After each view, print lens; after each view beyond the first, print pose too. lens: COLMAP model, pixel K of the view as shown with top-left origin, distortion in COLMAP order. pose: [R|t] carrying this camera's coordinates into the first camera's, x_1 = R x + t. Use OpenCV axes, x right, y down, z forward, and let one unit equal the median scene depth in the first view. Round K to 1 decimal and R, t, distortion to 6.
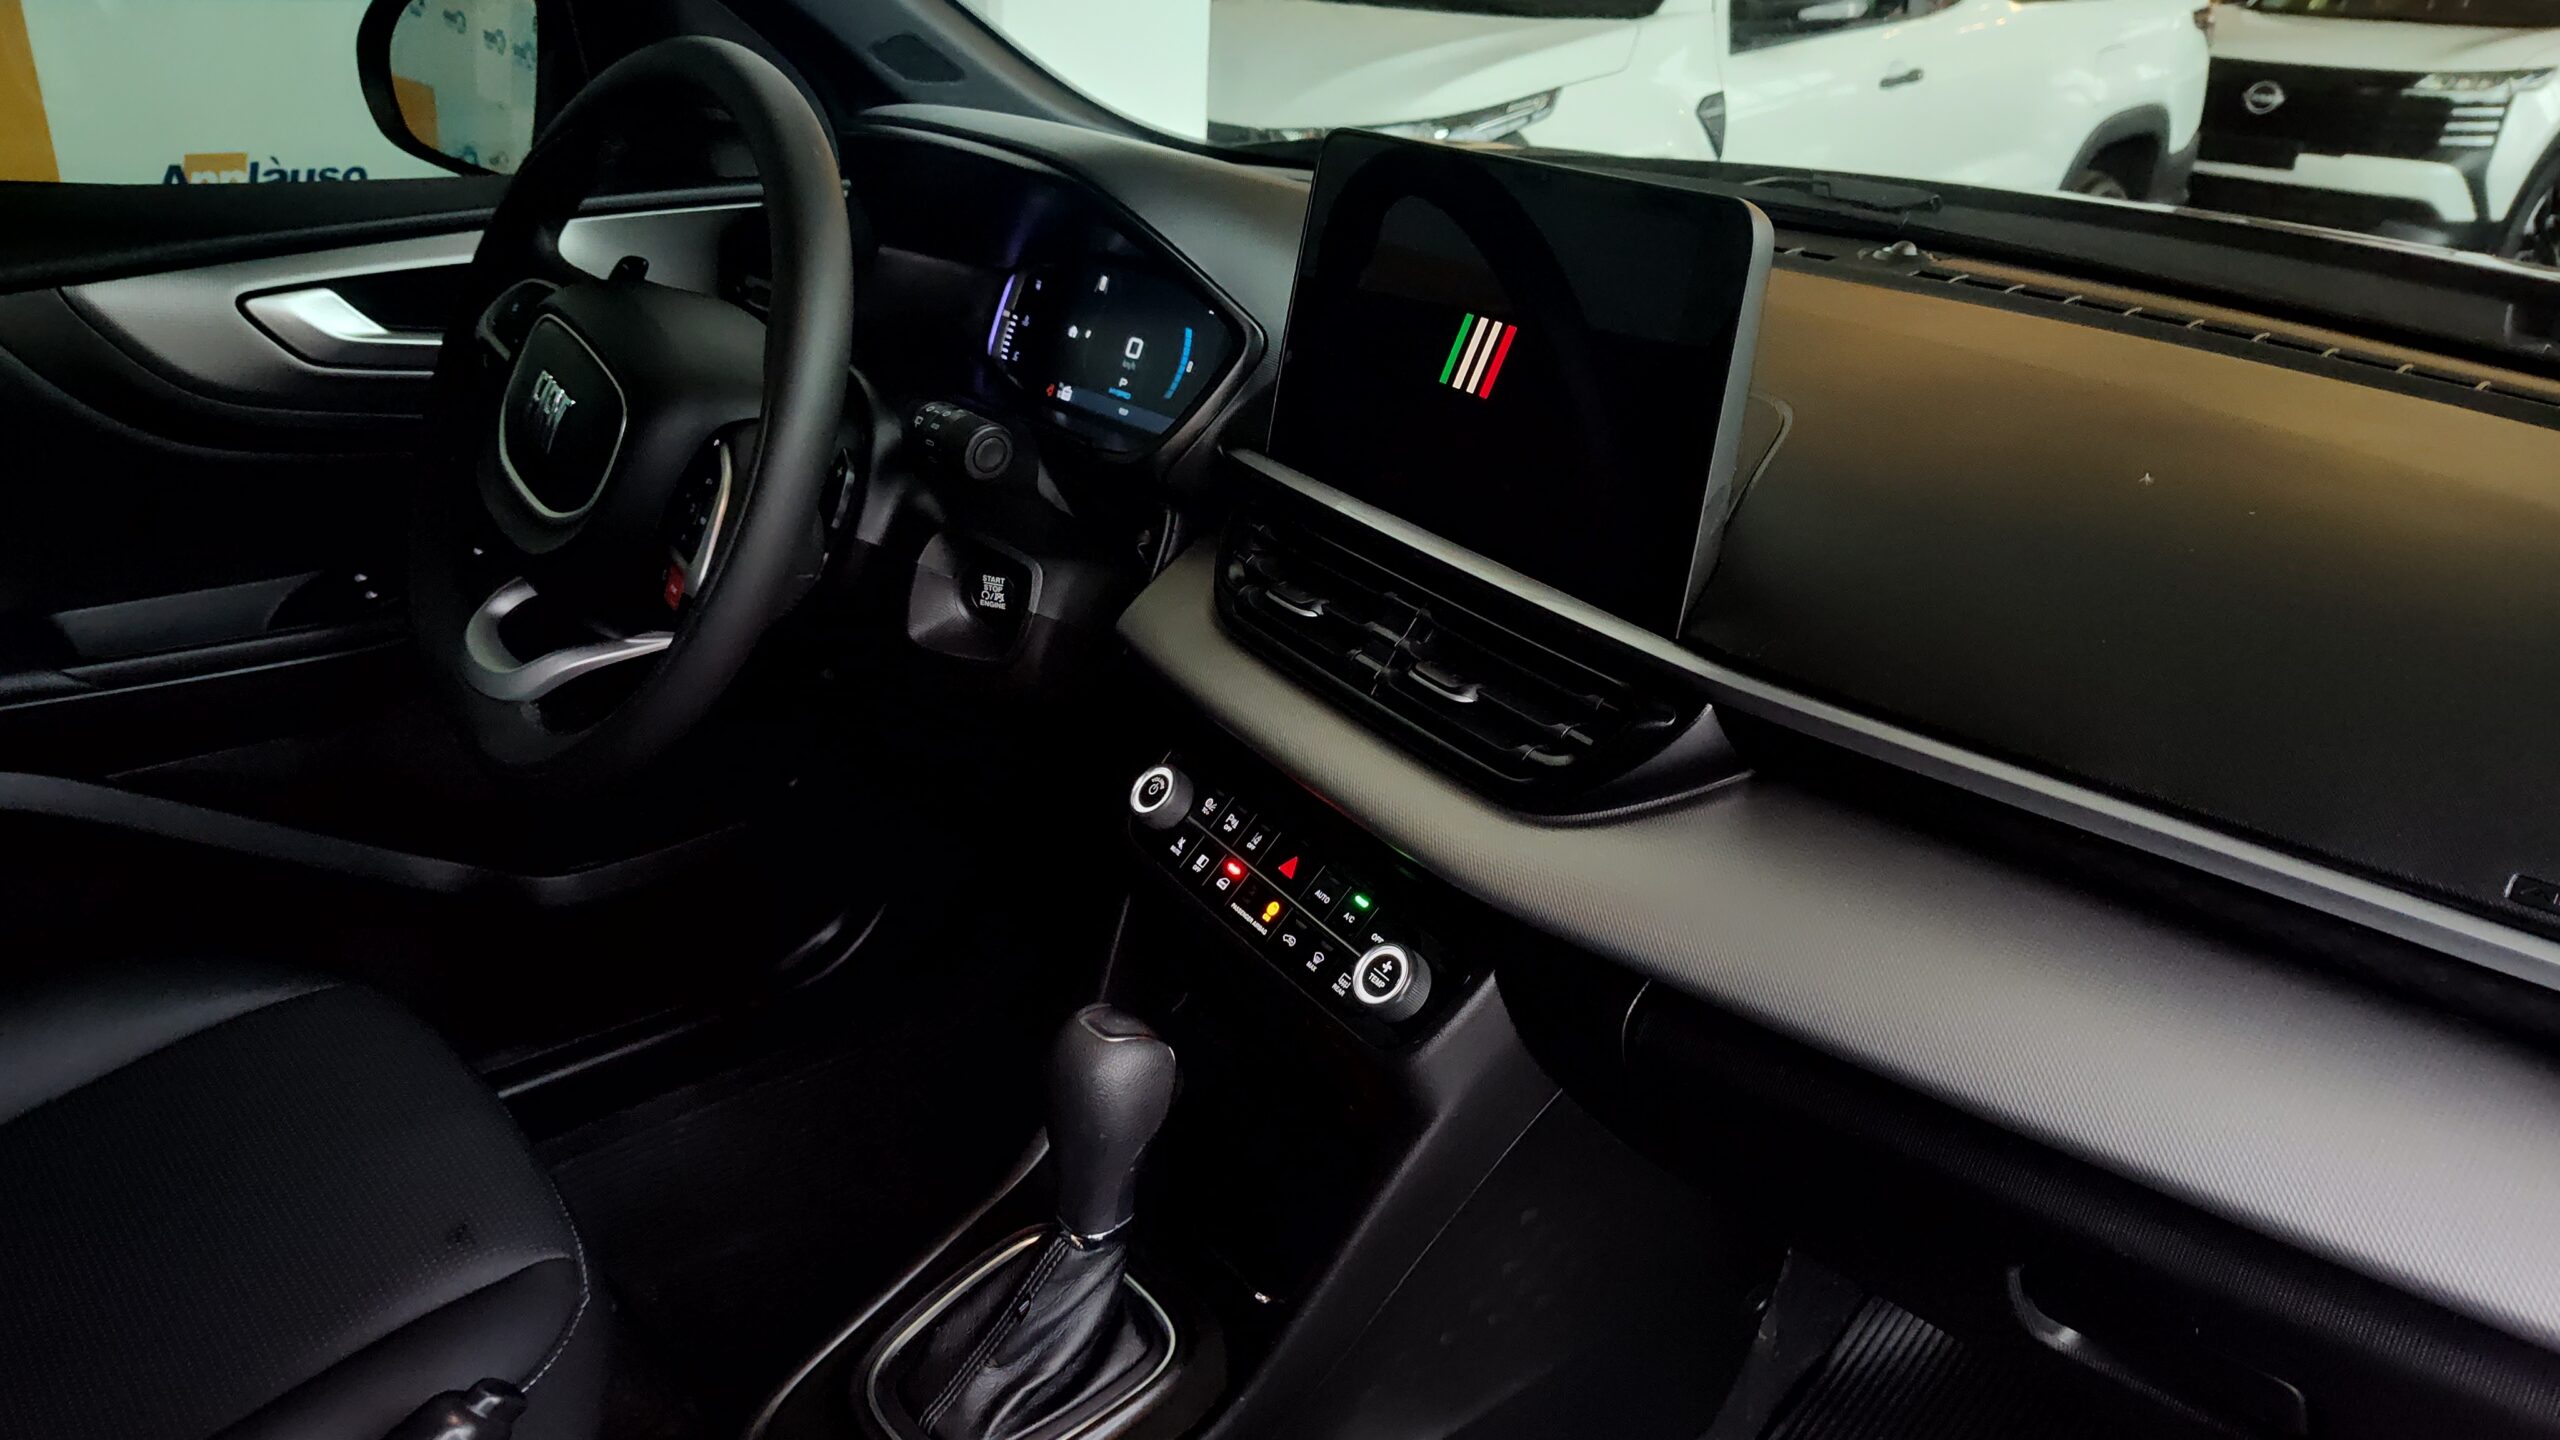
lens RADIAL K [[1739.4, 0, 1278.5], [0, 1739.4, 713.9], [0, 0, 1]] dist [0.017152, -0.028854]
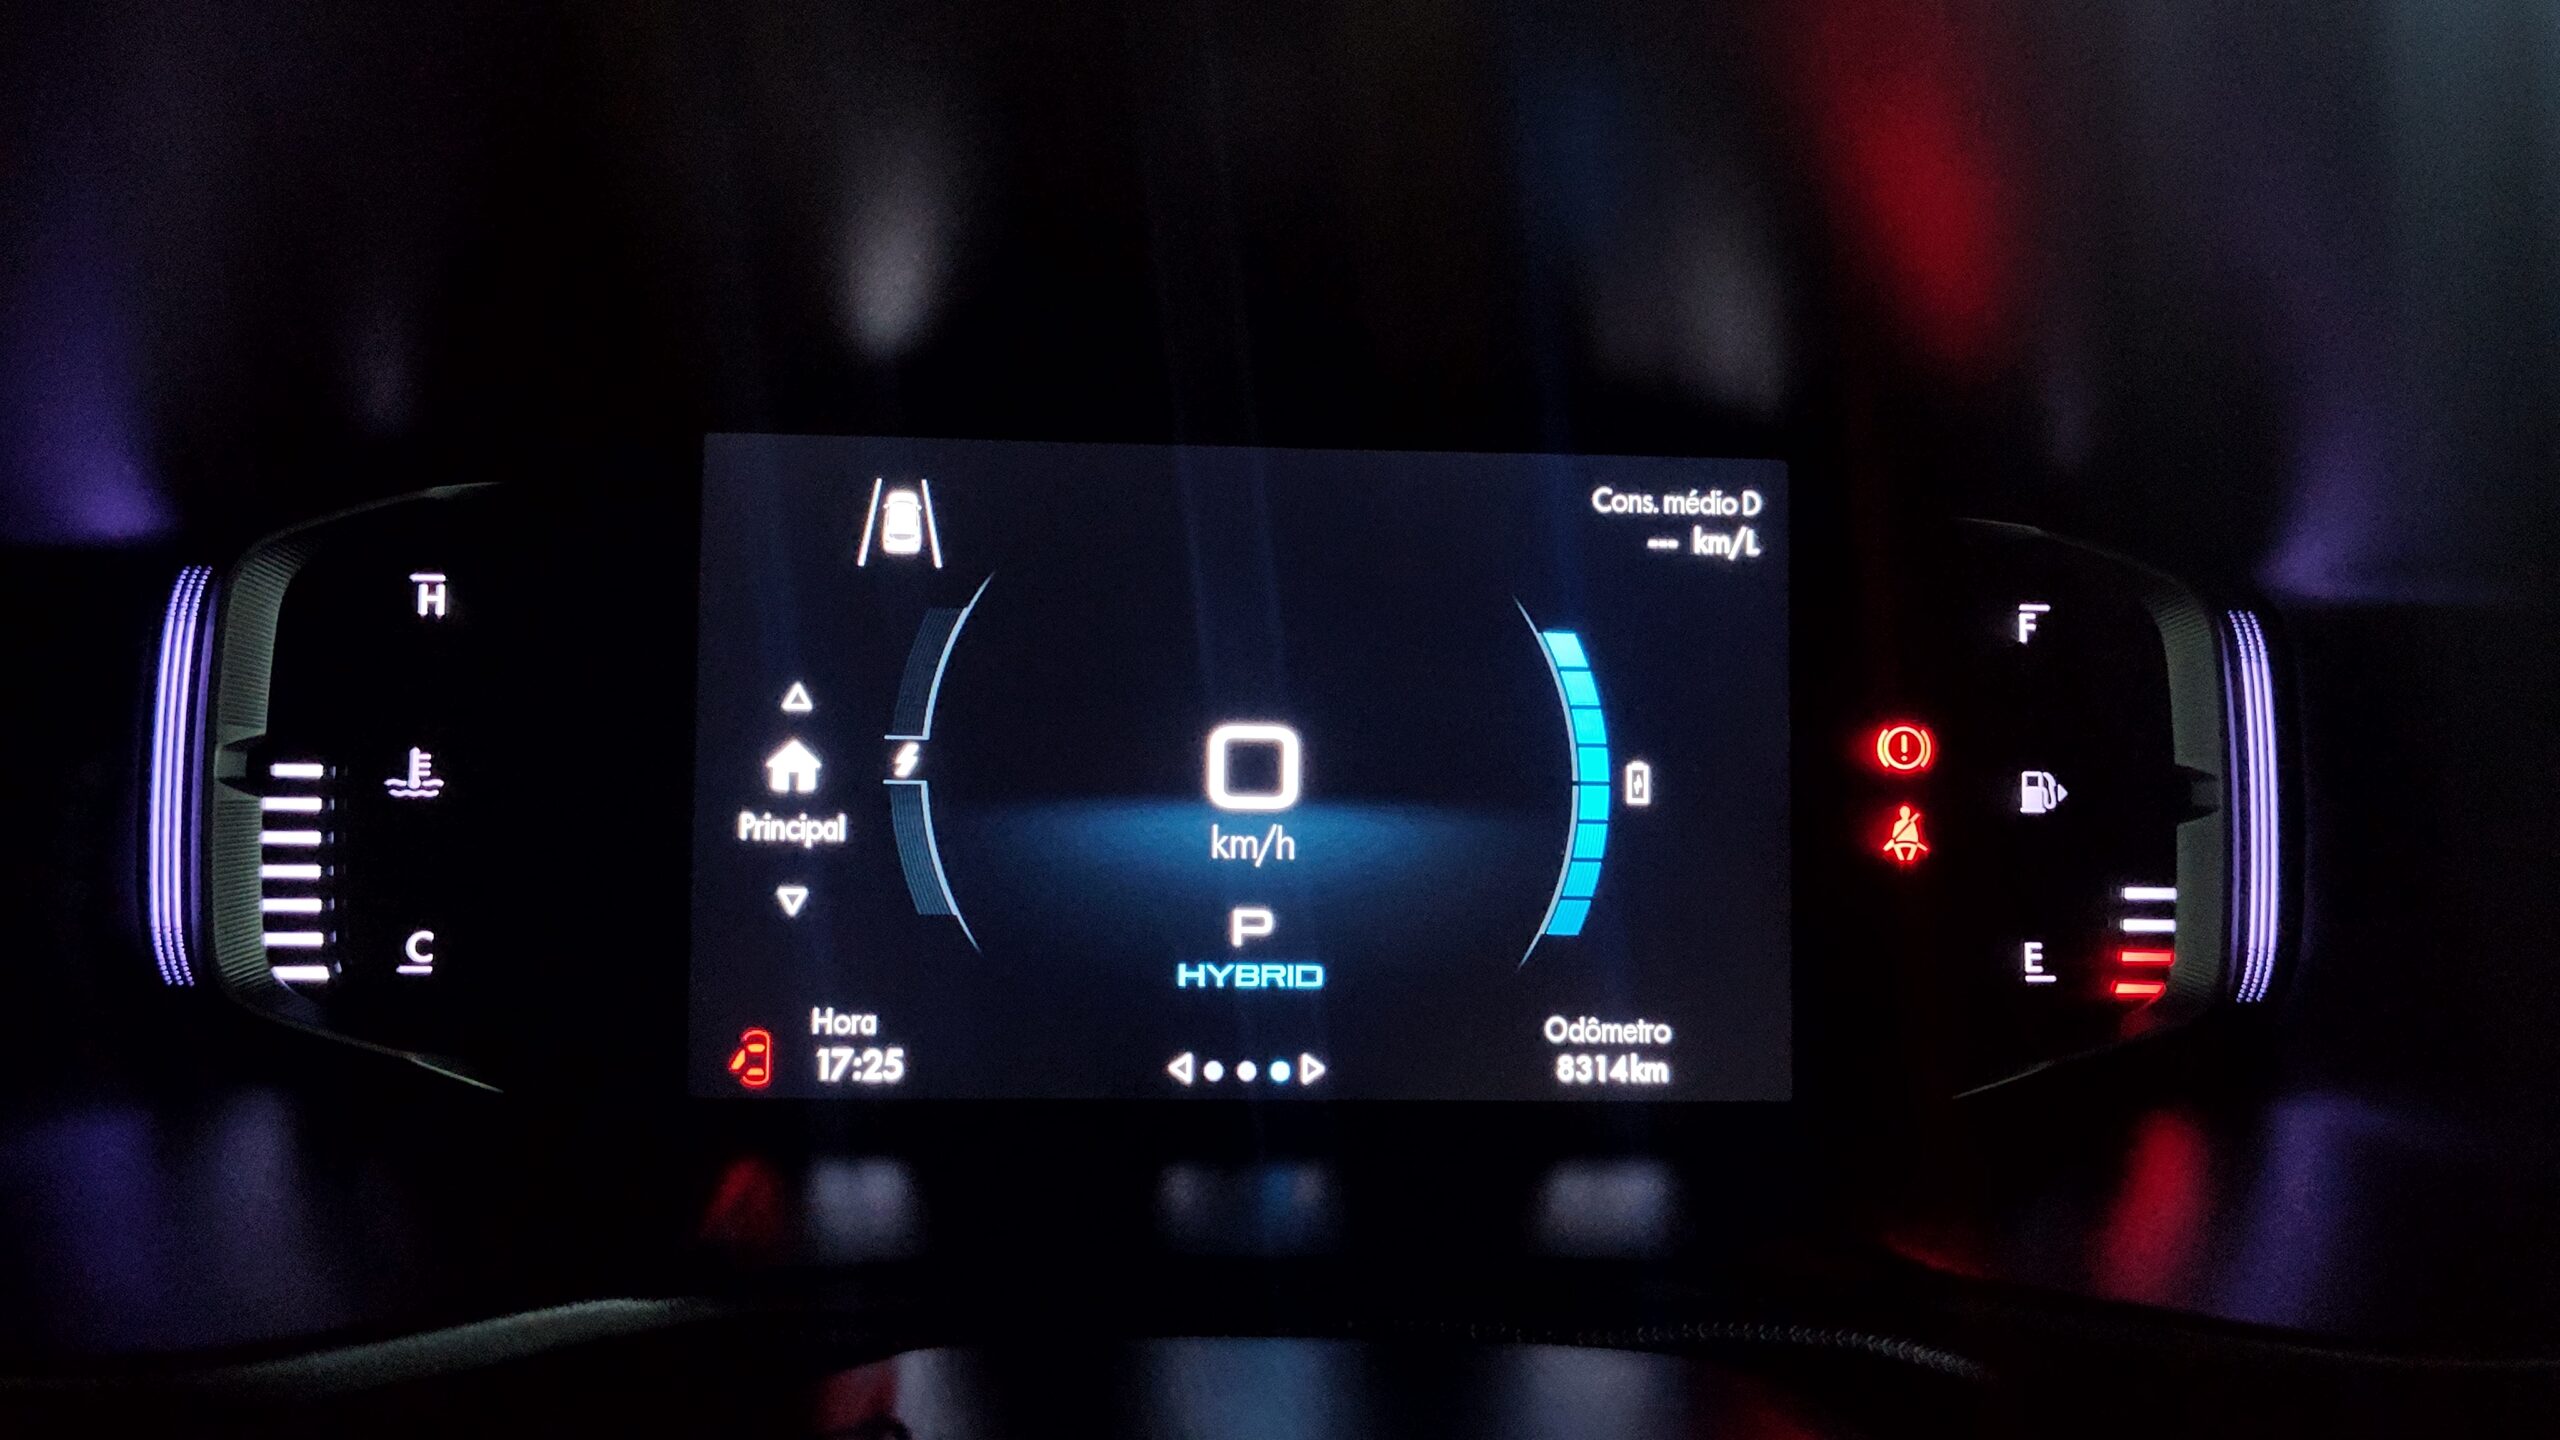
lens RADIAL K [[1739.4, 0, 1279.3], [0, 1739.4, 716.7], [0, 0, 1]] dist [0.017152, -0.028854]
pose [[0.629043, -0.258883, 0.732997, -0.244490], [0.306026, 0.949248, 0.072635, -0.230752], [-0.714600, 0.178625, 0.676343, 0.835962]]
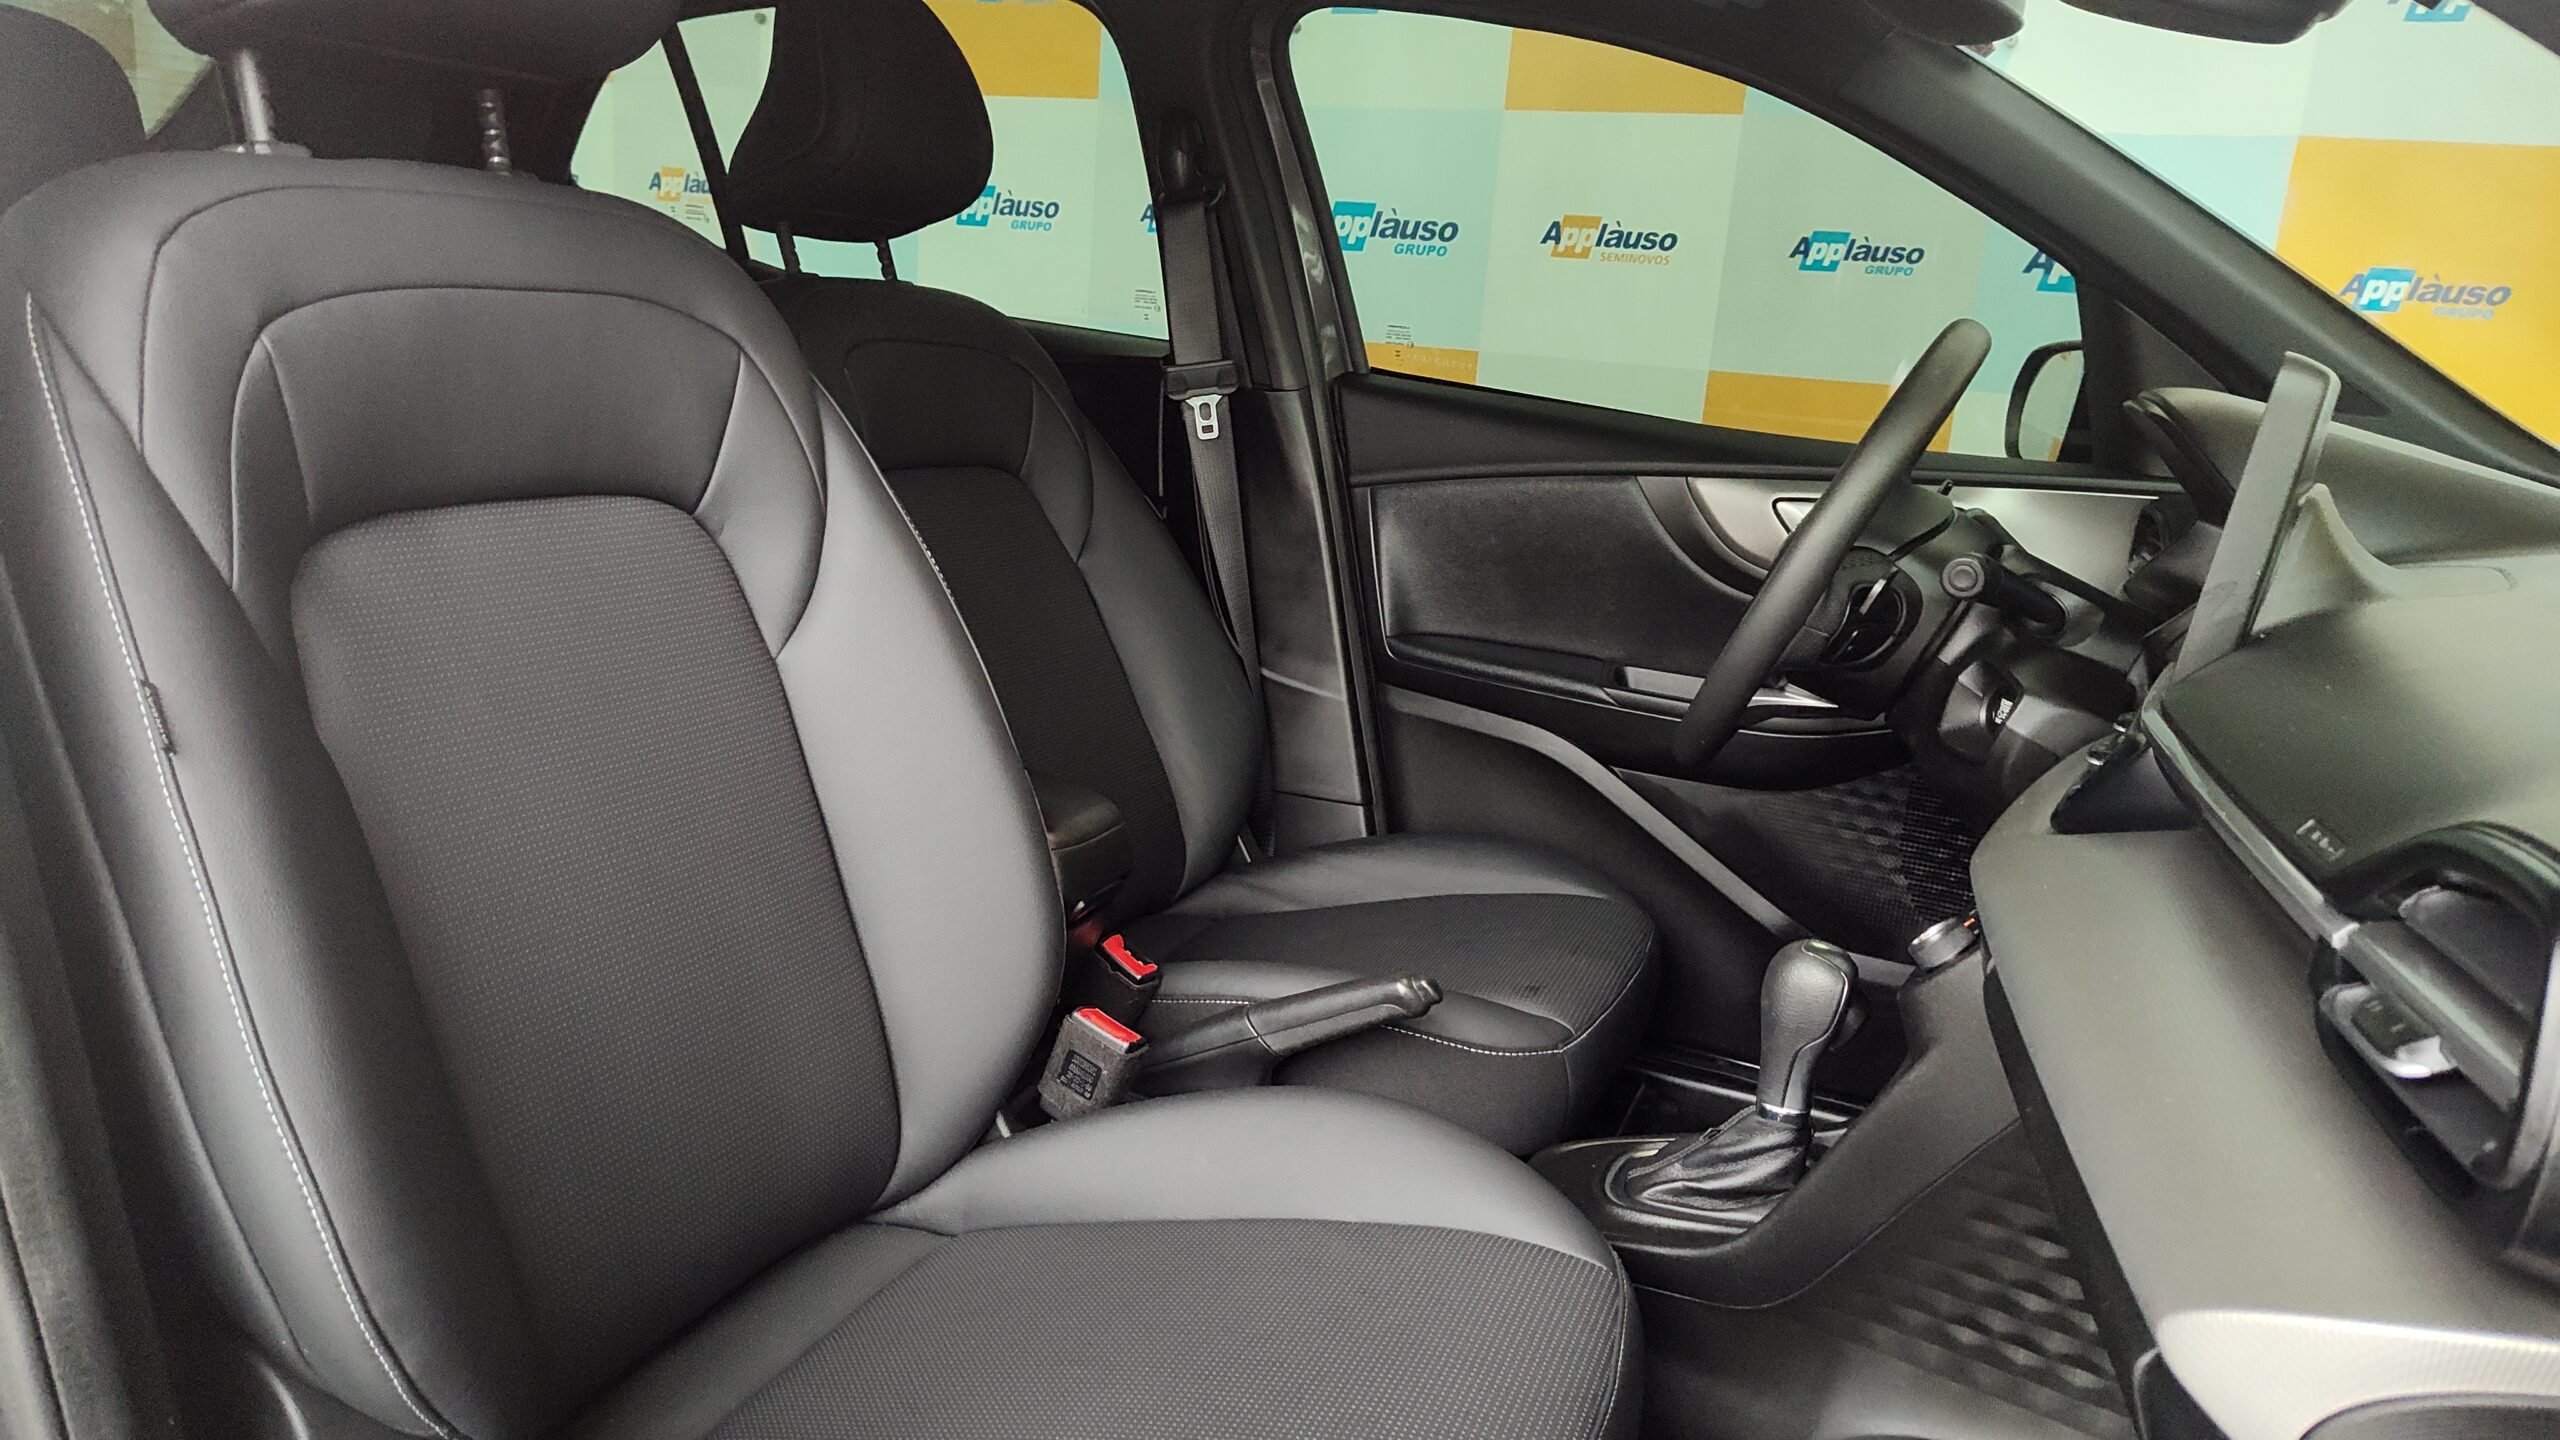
lens RADIAL K [[1739.4, 0, 1284.5], [0, 1739.4, 714.8], [0, 0, 1]] dist [0.017152, -0.028854]
pose [[0.428512, 0.180228, -0.885378, 0.624459], [-0.418113, 0.908227, -0.017483, 0.146925], [0.800973, 0.377680, 0.464542, -0.019814]]
